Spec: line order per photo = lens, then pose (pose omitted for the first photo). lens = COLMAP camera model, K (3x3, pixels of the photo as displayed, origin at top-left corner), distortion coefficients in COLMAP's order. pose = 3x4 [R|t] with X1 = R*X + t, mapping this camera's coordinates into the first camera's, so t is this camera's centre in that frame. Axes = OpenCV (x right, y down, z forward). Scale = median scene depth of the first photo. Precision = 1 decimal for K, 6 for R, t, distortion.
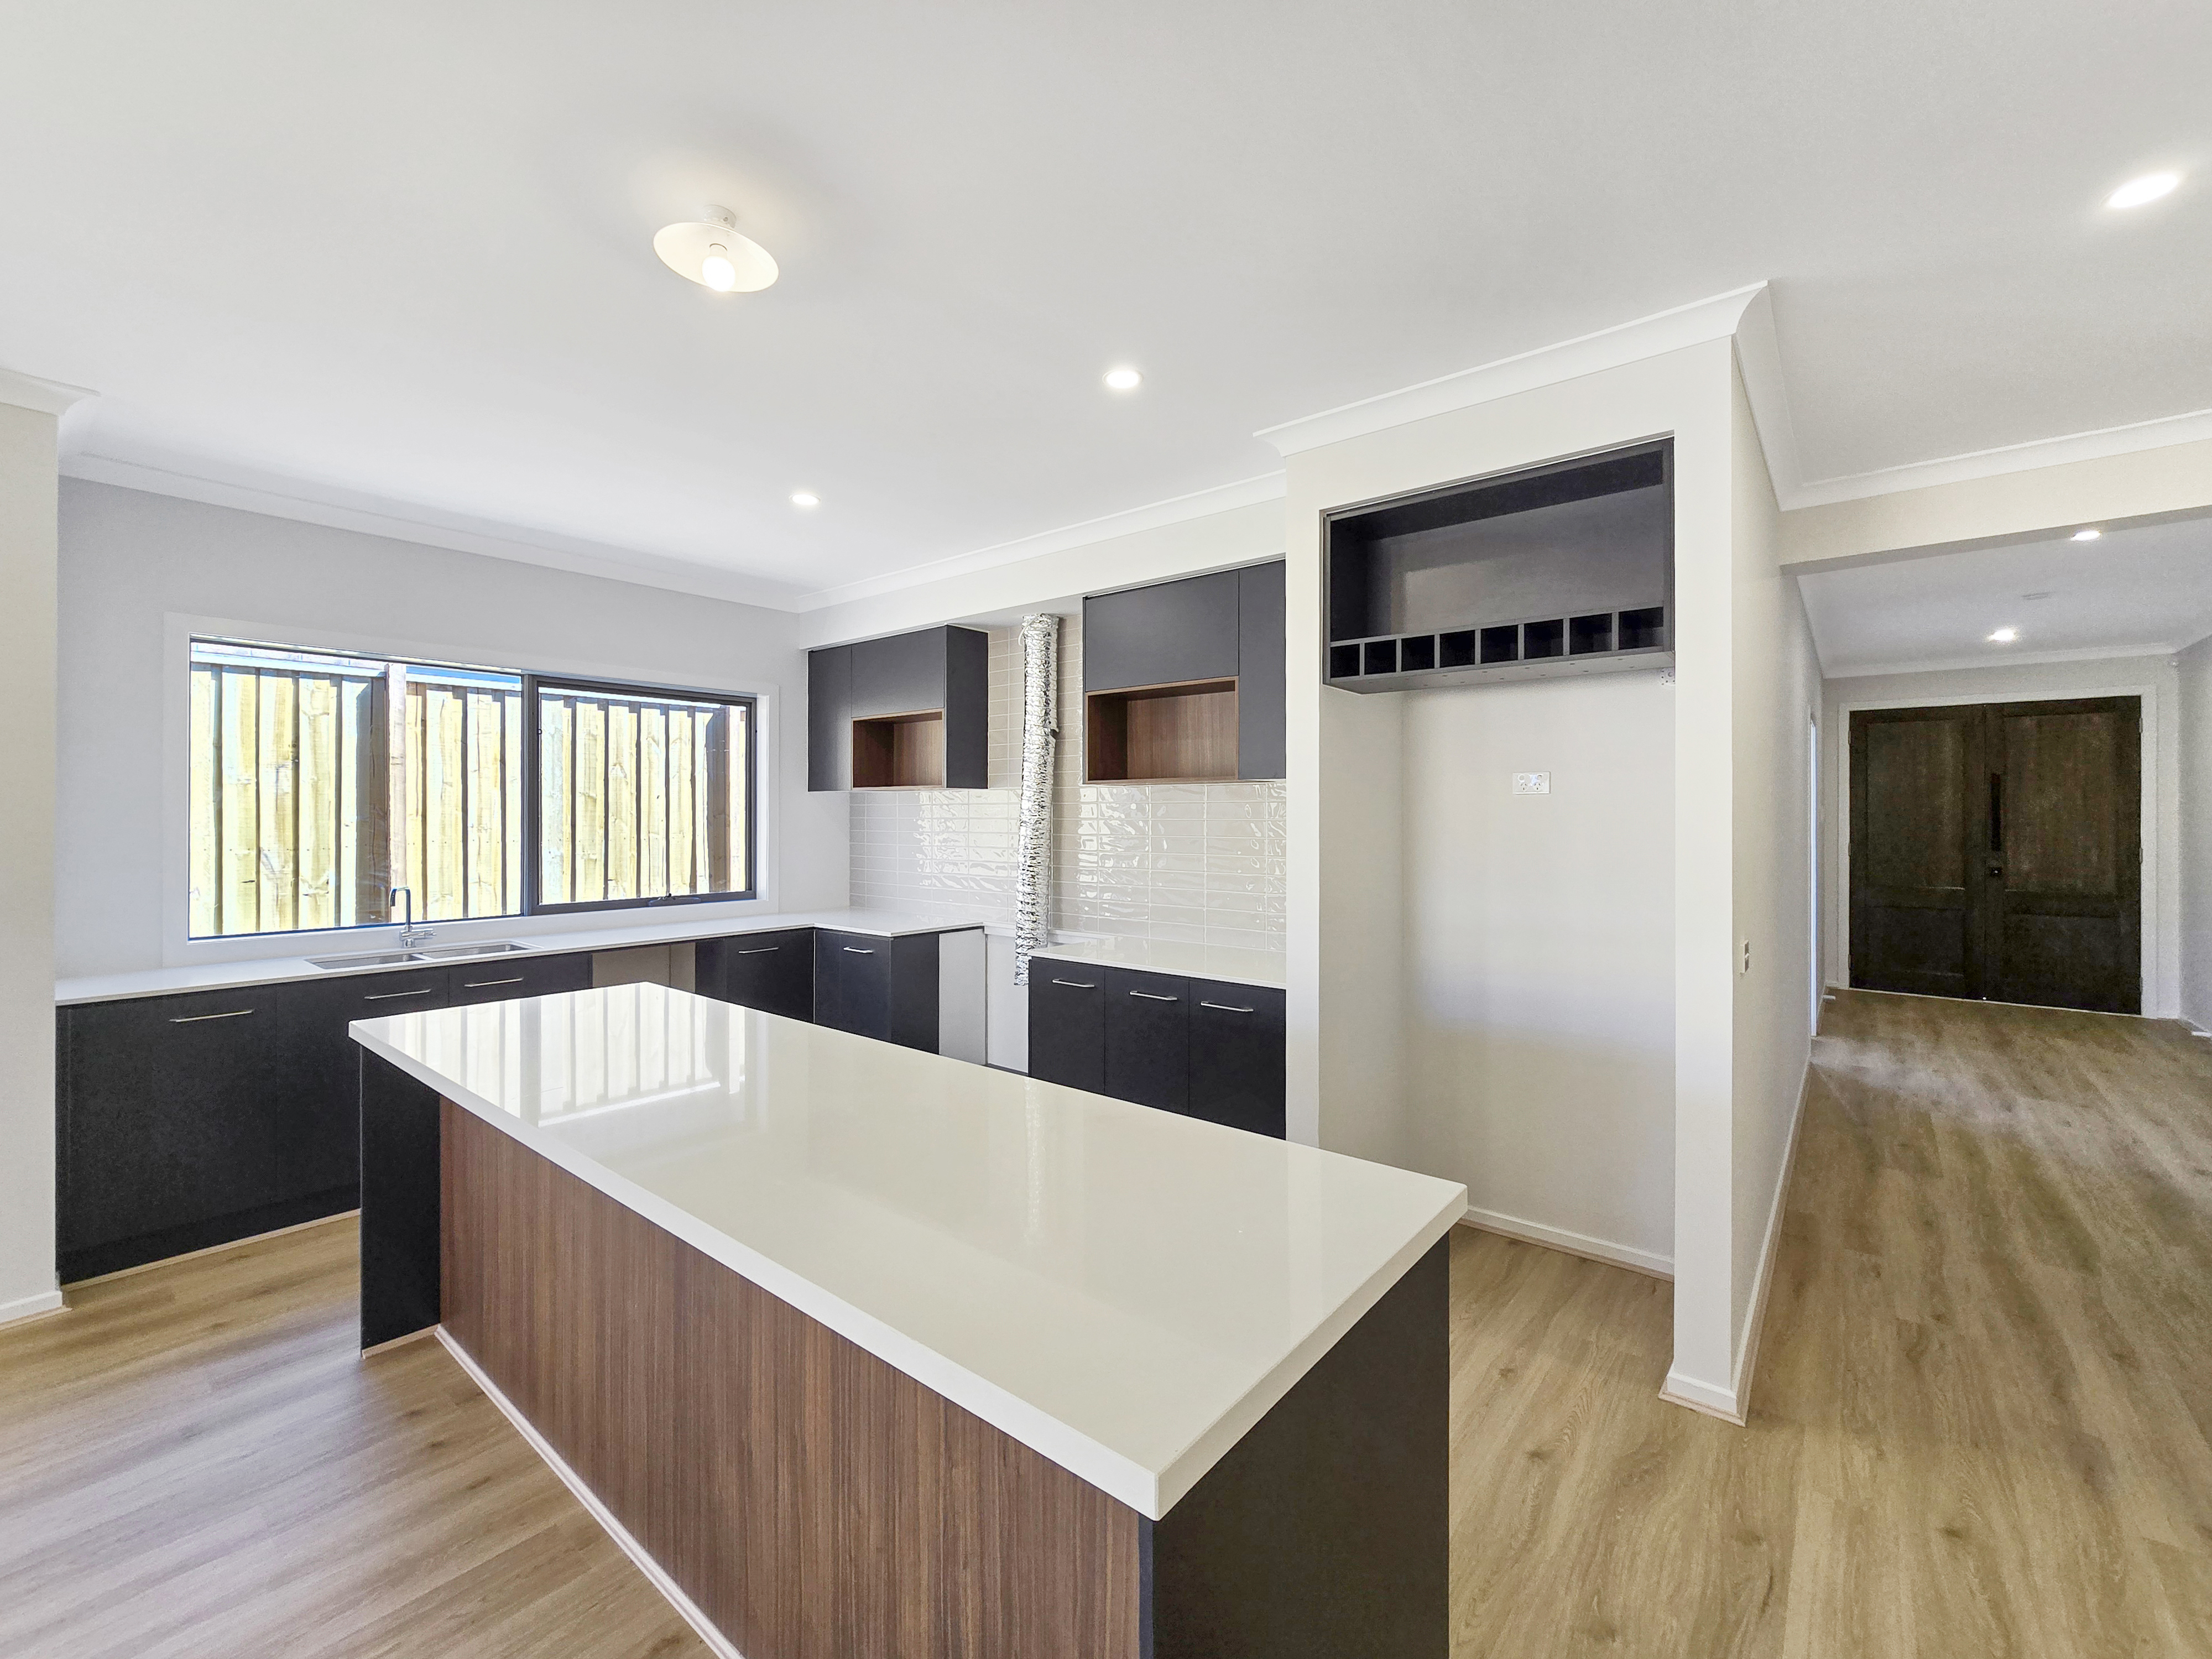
lens RADIAL K [[915.2, 0, 1111.2], [0, 915.2, 814.3], [0, 0, 1]] dist [-0.003632, 0.000944]
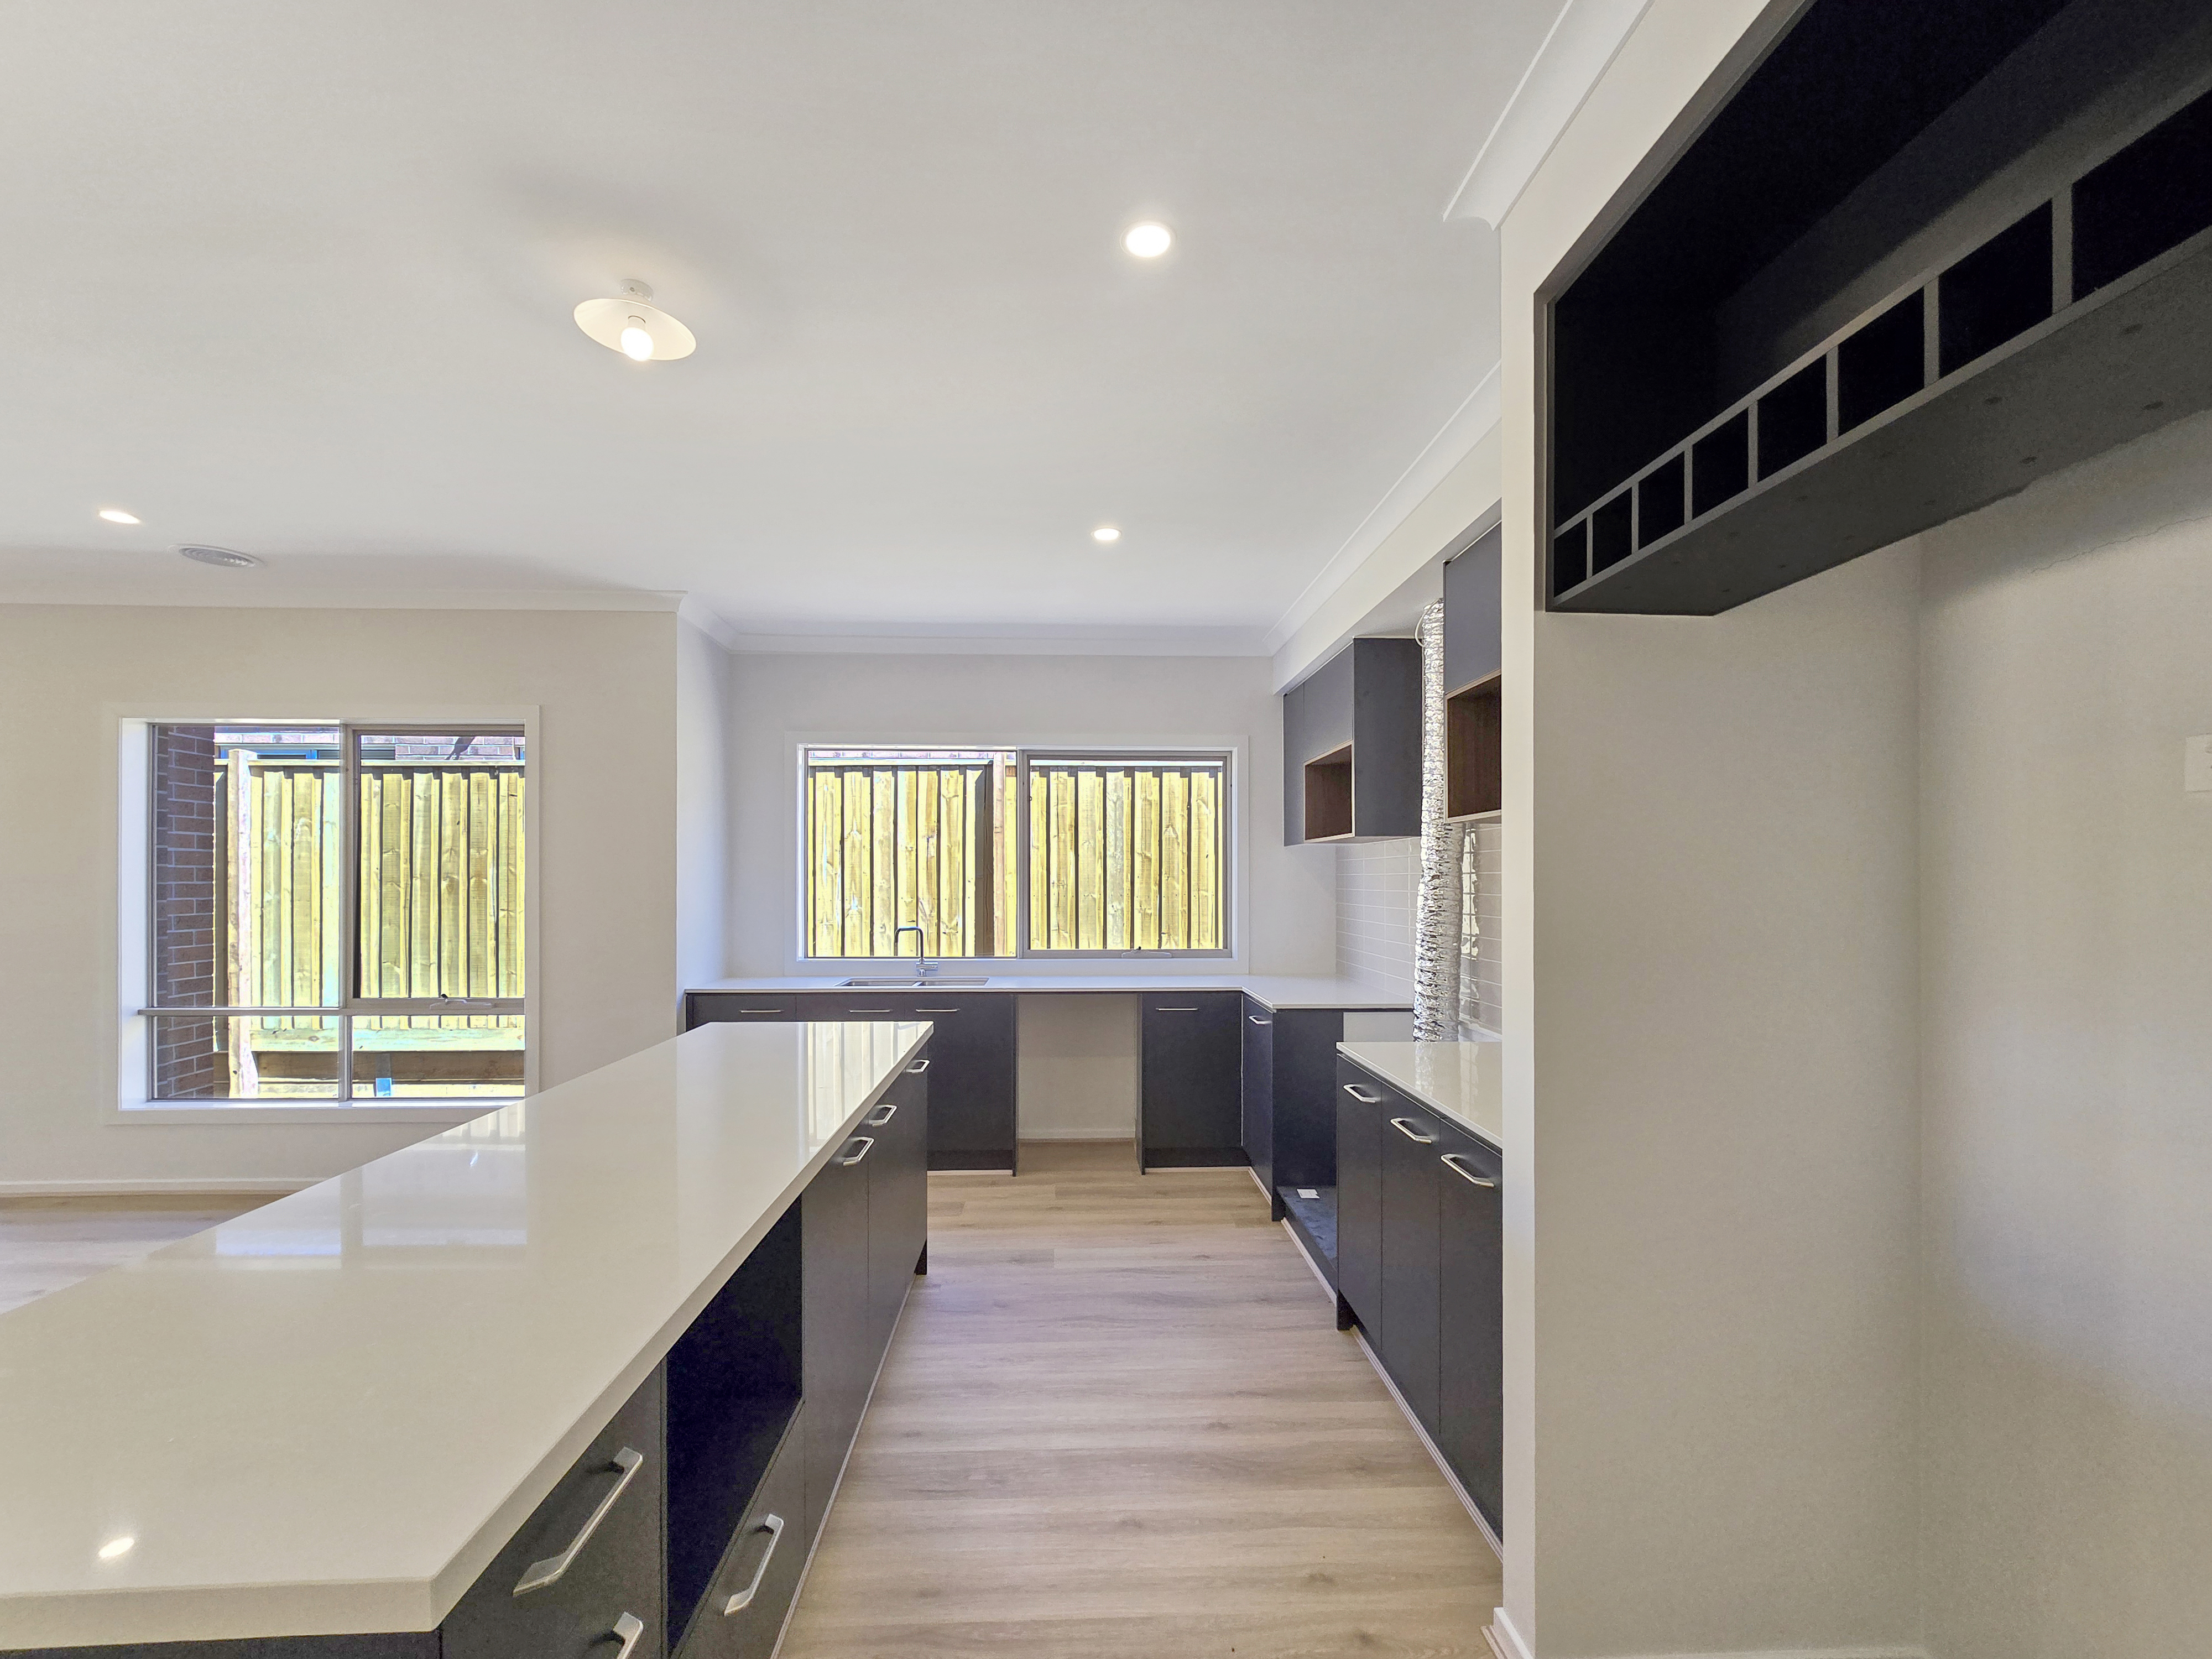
lens RADIAL K [[915.2, 0, 1094.4], [0, 915.2, 870.6], [0, 0, 1]] dist [-0.003632, 0.000944]
pose [[0.665402, -0.002252, -0.746482, 0.270443], [0.000241, 0.999996, -0.002802, 0.001160], [0.746486, 0.001685, 0.665400, 0.285712]]
